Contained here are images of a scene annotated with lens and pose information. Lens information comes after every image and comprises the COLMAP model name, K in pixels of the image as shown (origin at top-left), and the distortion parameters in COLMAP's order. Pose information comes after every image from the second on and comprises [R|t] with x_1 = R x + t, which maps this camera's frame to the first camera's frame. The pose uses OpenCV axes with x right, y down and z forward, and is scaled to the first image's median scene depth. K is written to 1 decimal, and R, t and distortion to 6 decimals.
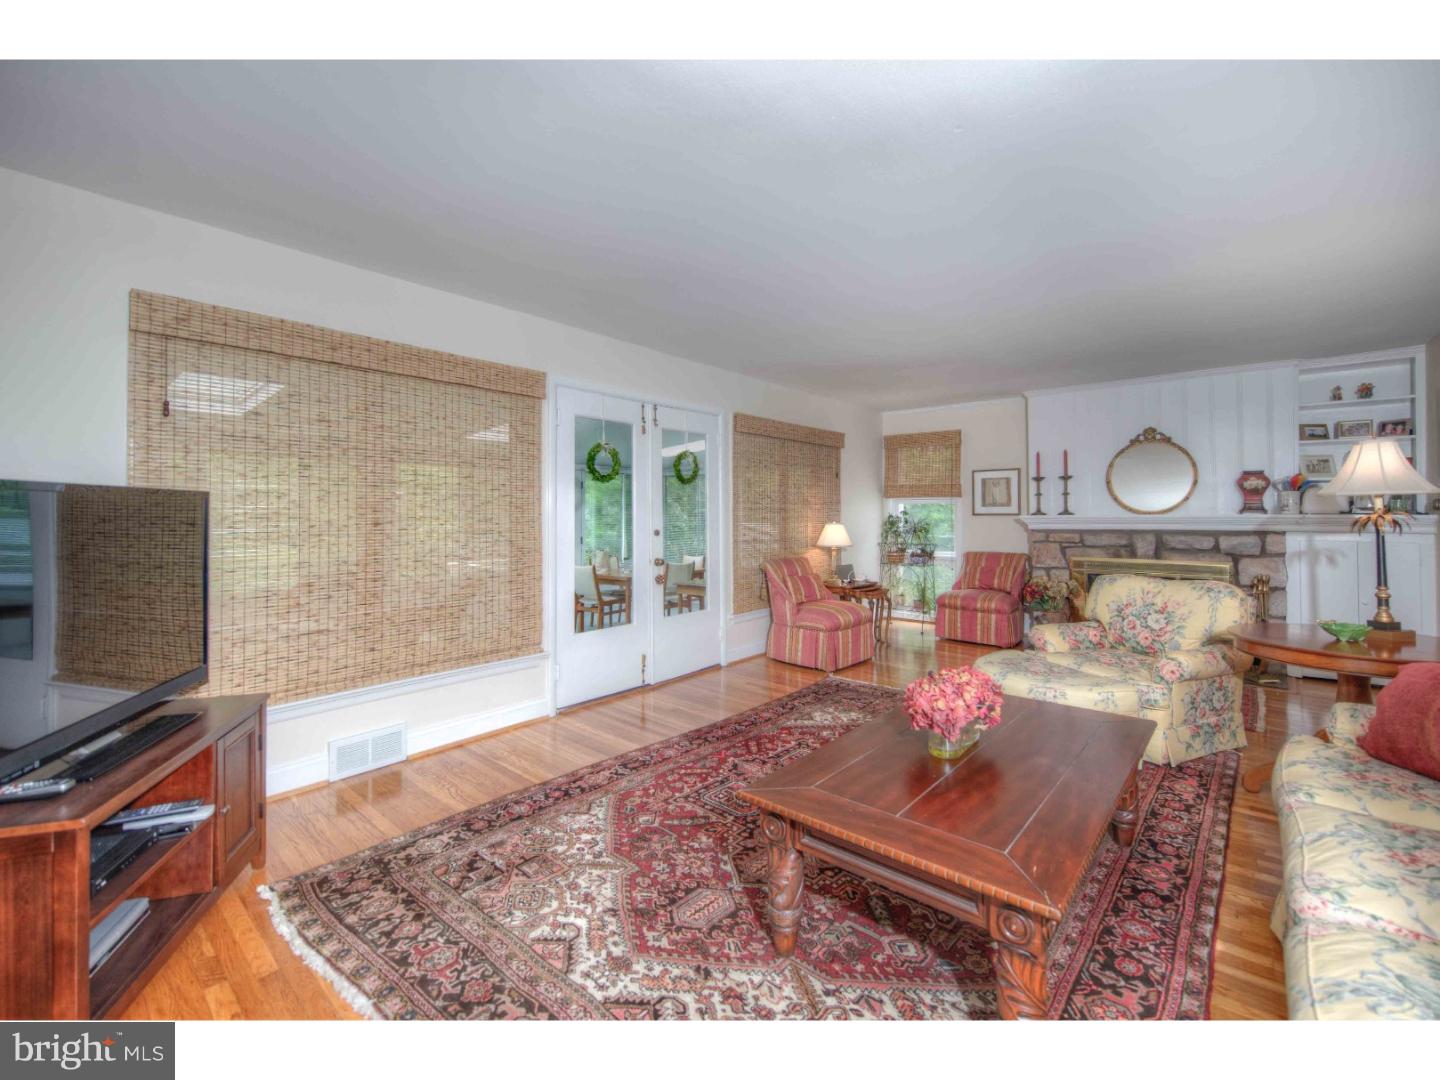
lens RADIAL K [[587.4, 0, 720.7], [0, 587.4, 523.7], [0, 0, 1]] dist [0.001774, -0.003184]
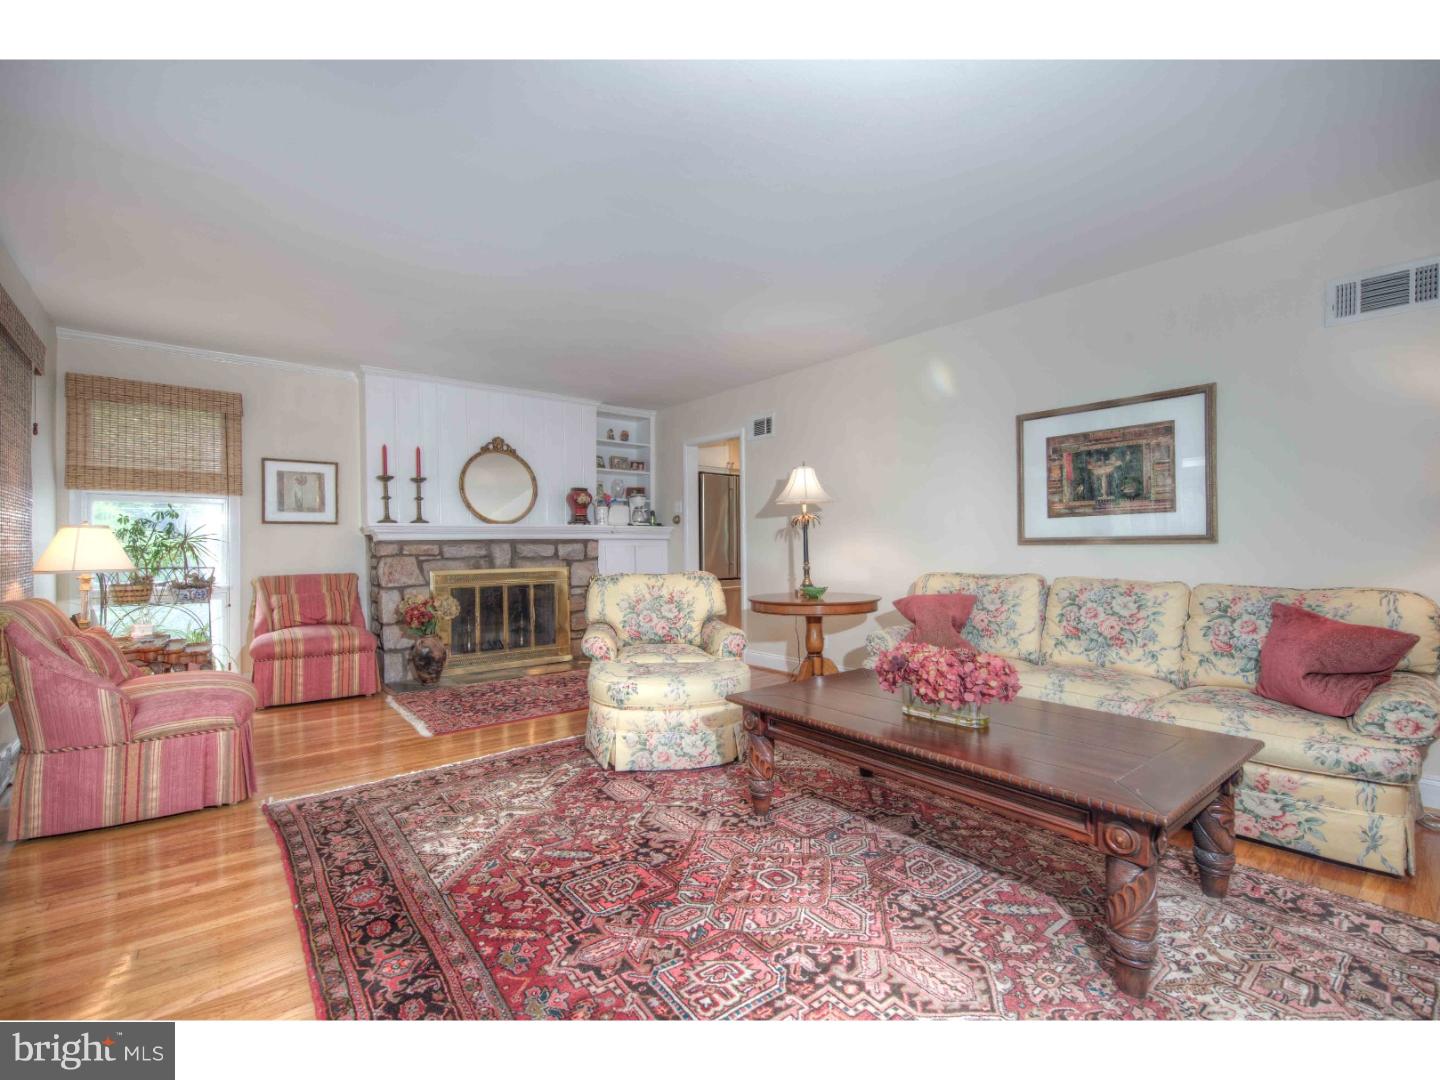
lens RADIAL K [[646.2, 0, 716.1], [0, 646.2, 545.3], [0, 0, 1]] dist [0.002507, 0.000172]
pose [[0.182792, 0.003083, 0.983147, -0.278619], [0.017696, 0.999823, -0.006426, 0.033044], [-0.982992, 0.018573, 0.182705, 0.439452]]
